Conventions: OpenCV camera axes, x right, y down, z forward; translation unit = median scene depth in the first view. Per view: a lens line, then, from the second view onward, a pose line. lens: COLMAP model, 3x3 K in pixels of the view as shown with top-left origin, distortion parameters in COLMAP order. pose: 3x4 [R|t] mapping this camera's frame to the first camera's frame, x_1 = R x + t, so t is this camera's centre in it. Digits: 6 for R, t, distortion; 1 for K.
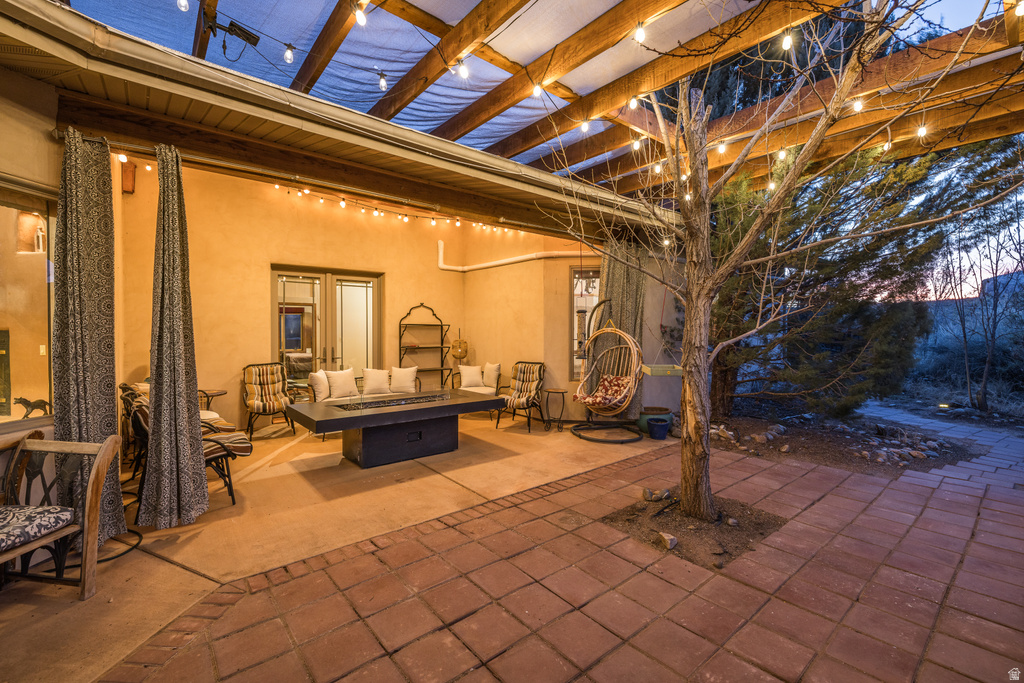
lens RADIAL K [[430.9, 0, 515.7], [0, 430.9, 331.0], [0, 0, 1]] dist [0.000907, 0.000406]
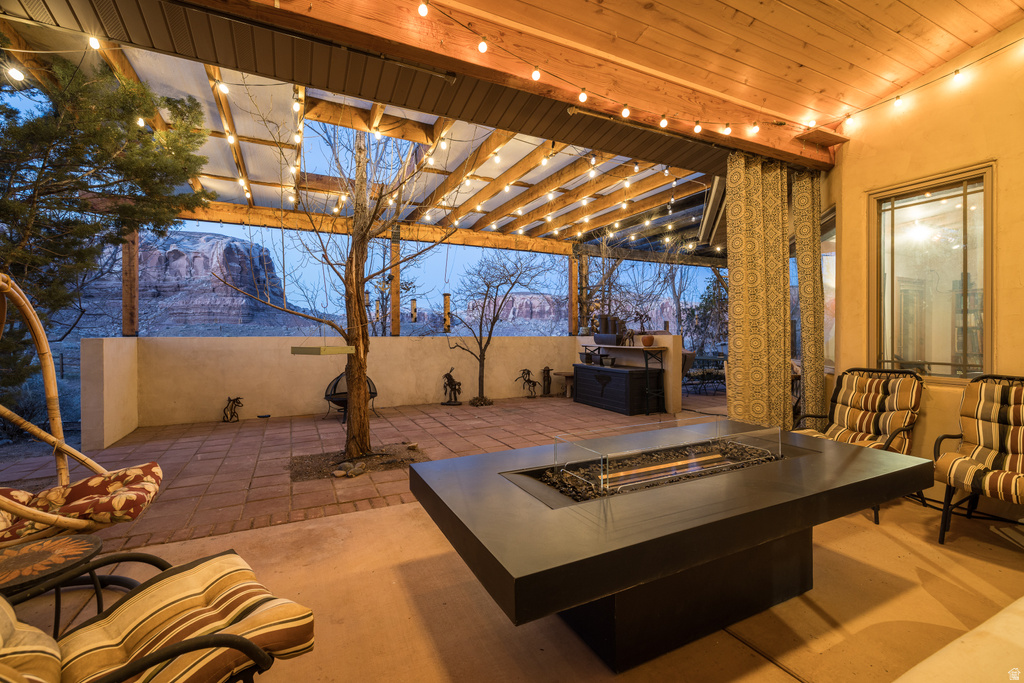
lens RADIAL K [[441.4, 0, 512.0], [0, 441.4, 341.5], [0, 0, 1]] dist [-0.000883, 0.000001]
pose [[-0.972144, 0.002280, 0.234373, -0.279015], [0.005852, 0.999877, 0.014545, 0.057570], [-0.234312, 0.015511, -0.972038, 1.830470]]
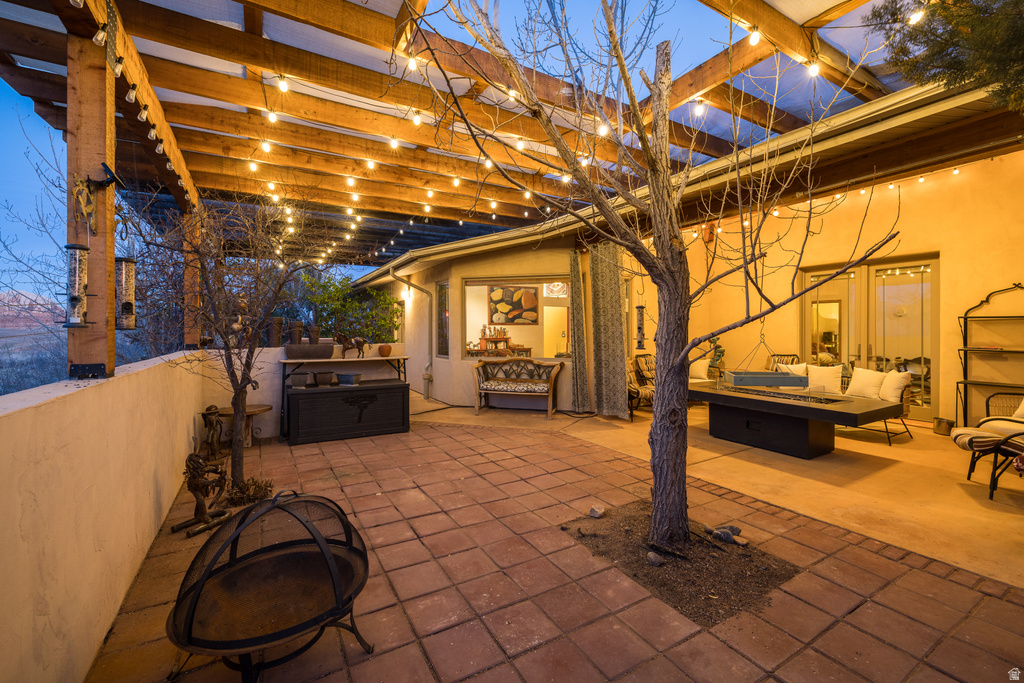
lens RADIAL K [[430.9, 0, 515.7], [0, 430.9, 331.0], [0, 0, 1]] dist [0.000907, 0.000406]
pose [[-0.150220, 0.003214, -0.988647, 1.092922], [-0.000863, 0.999994, 0.003382, 0.011222], [0.988652, 0.001362, -0.150216, 0.705574]]
